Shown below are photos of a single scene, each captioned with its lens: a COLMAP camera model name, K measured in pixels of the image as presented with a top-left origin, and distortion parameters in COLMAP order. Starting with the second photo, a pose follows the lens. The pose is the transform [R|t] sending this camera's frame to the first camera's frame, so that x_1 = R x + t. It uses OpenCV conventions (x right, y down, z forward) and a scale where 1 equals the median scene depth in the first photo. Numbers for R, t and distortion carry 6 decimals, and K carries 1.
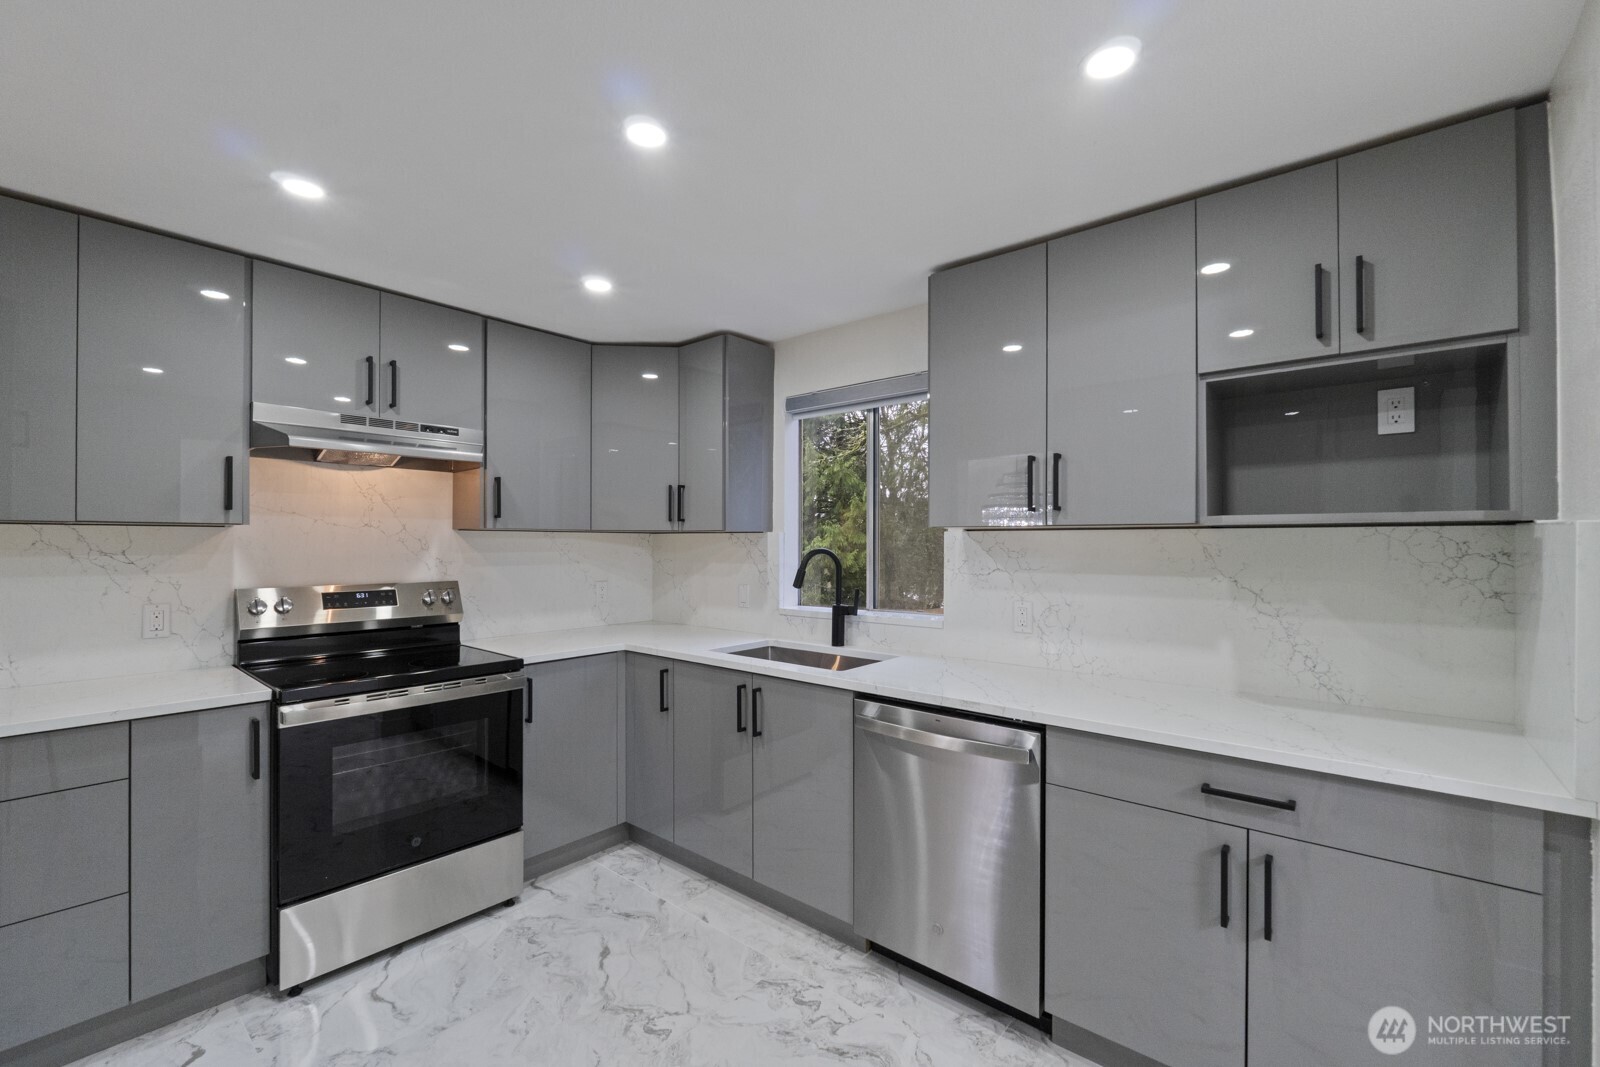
lens RADIAL K [[670.1, 0, 804.7], [0, 670.1, 539.7], [0, 0, 1]] dist [-0.008202, -0.000129]
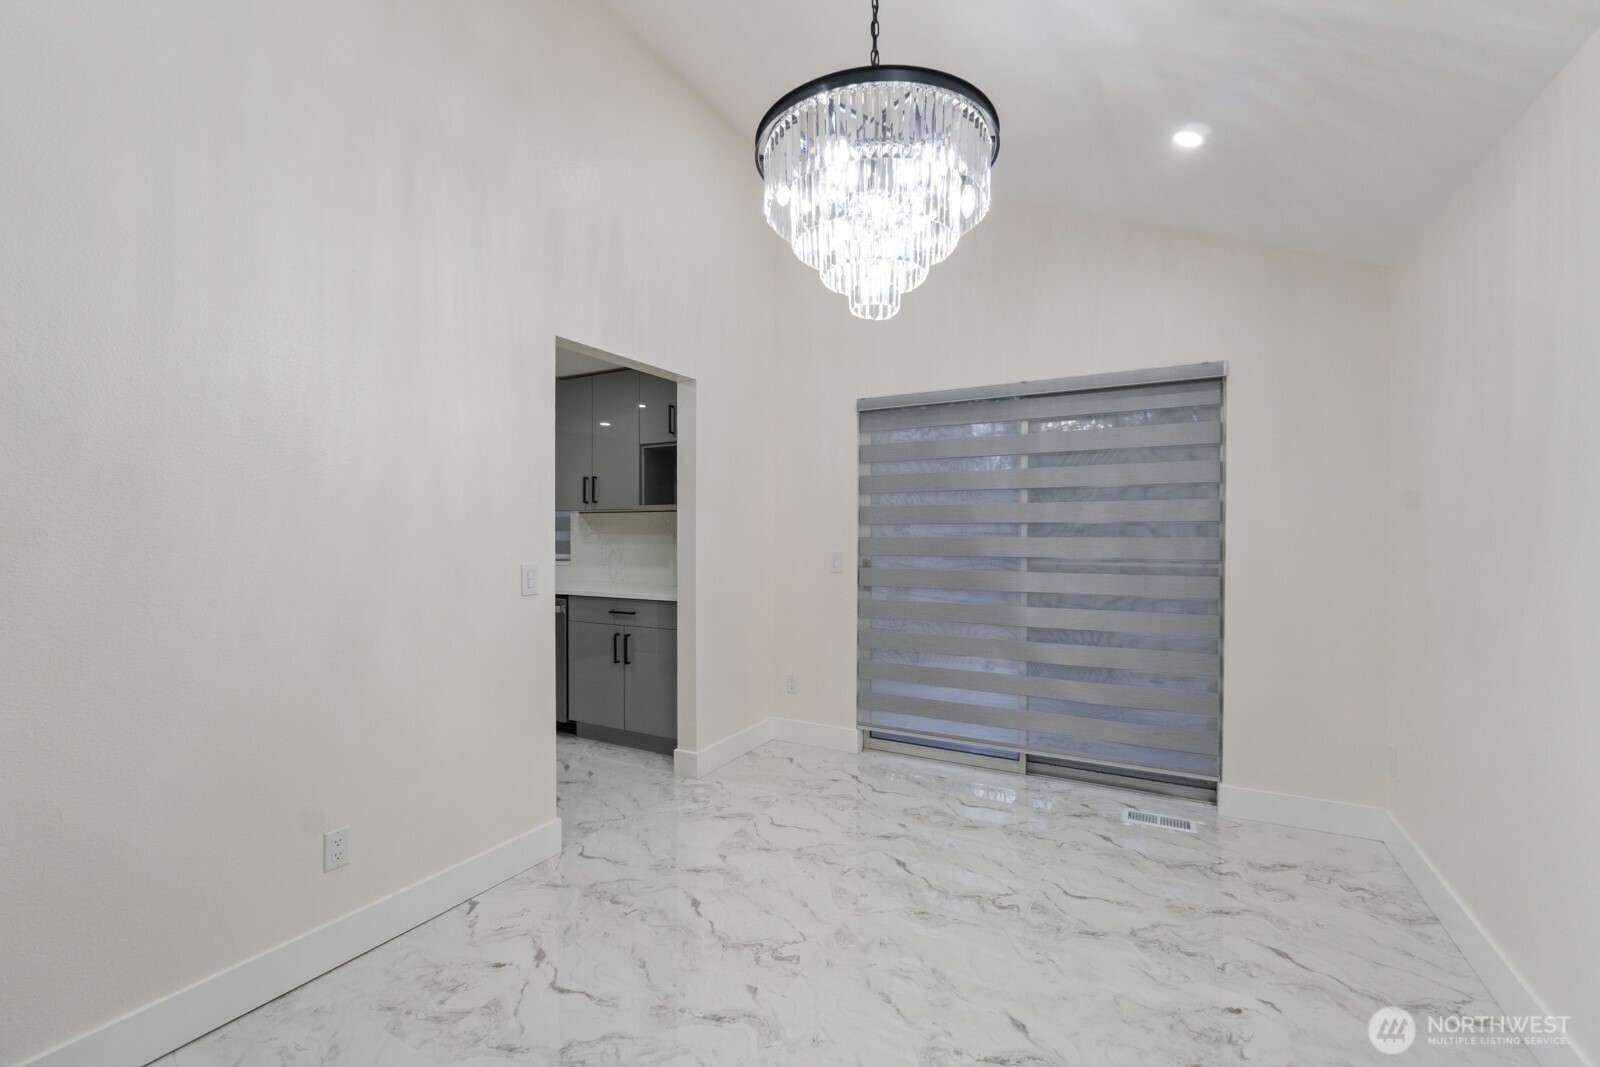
lens RADIAL K [[670.1, 0, 804.7], [0, 670.1, 539.7], [0, 0, 1]] dist [-0.008202, -0.000129]
pose [[0.979209, -0.000159, 0.202852, 0.532620], [-0.001631, 0.999961, 0.008656, 0.048842], [-0.202846, -0.008807, 0.979171, -1.098710]]
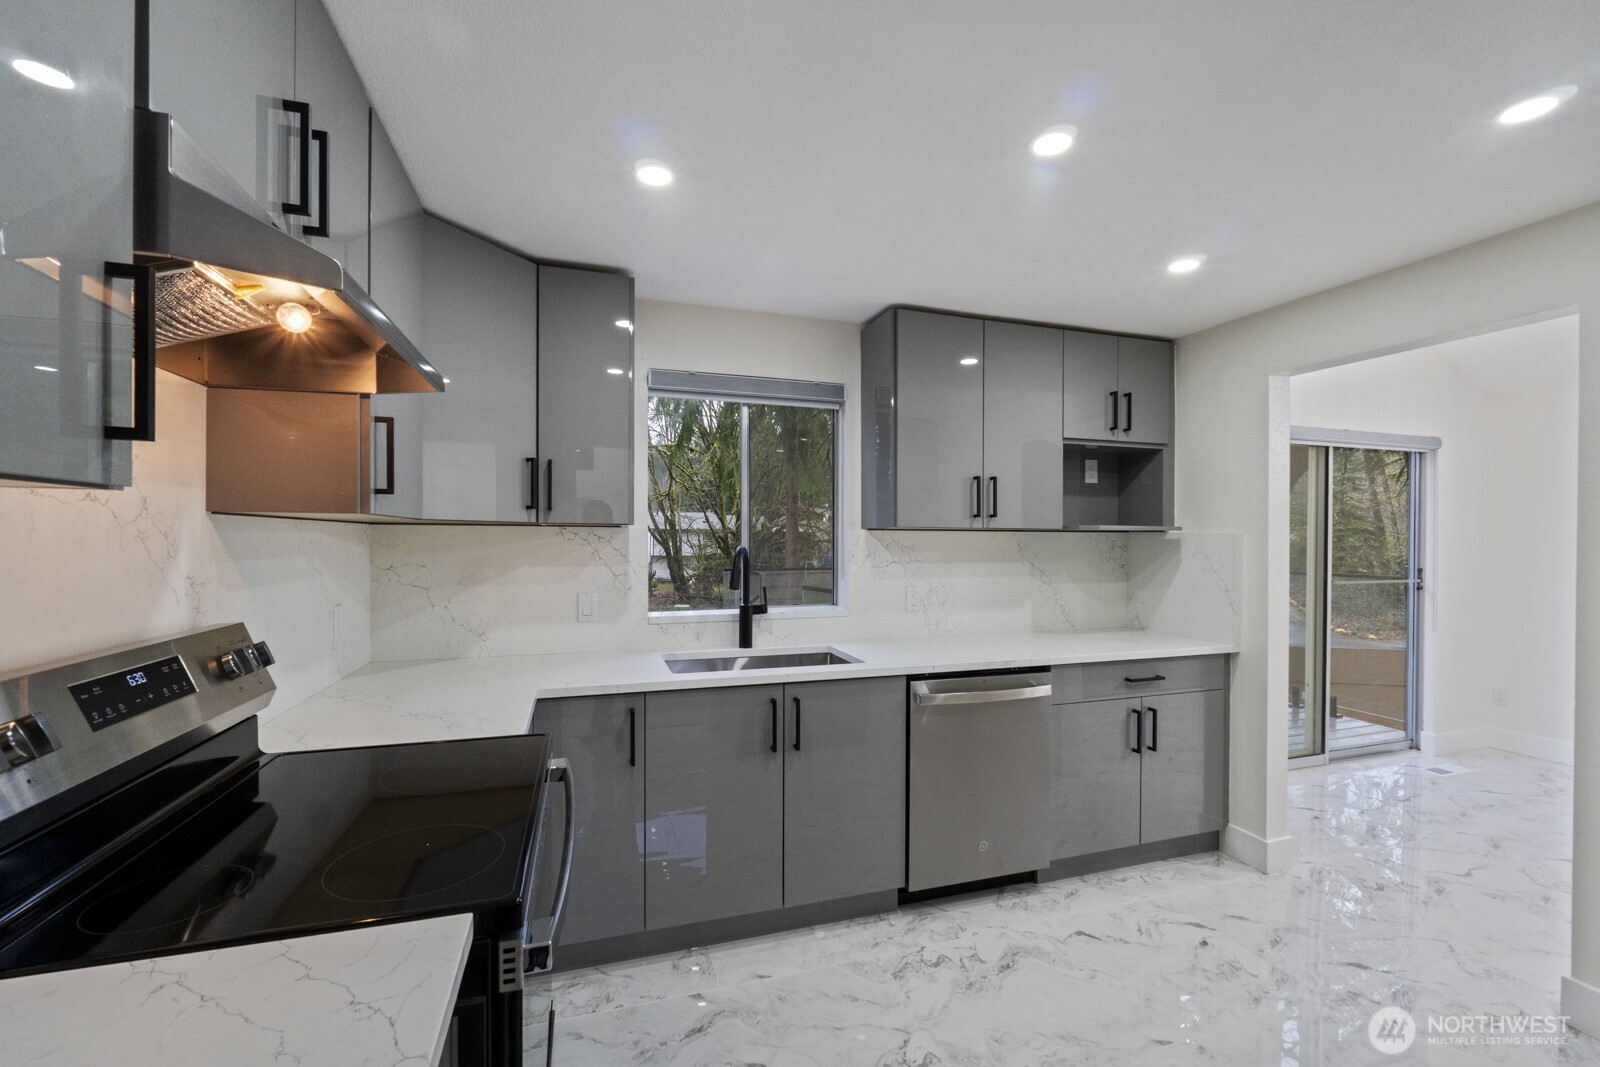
lens RADIAL K [[664.8, 0, 805.8], [0, 664.8, 542.1], [0, 0, 1]] dist [-0.008805, 0.000120]
pose [[0.526709, -0.004032, 0.850036, -0.887983], [-0.007475, 0.999928, 0.009375, -0.002409], [-0.850013, -0.011292, 0.526641, 0.534027]]
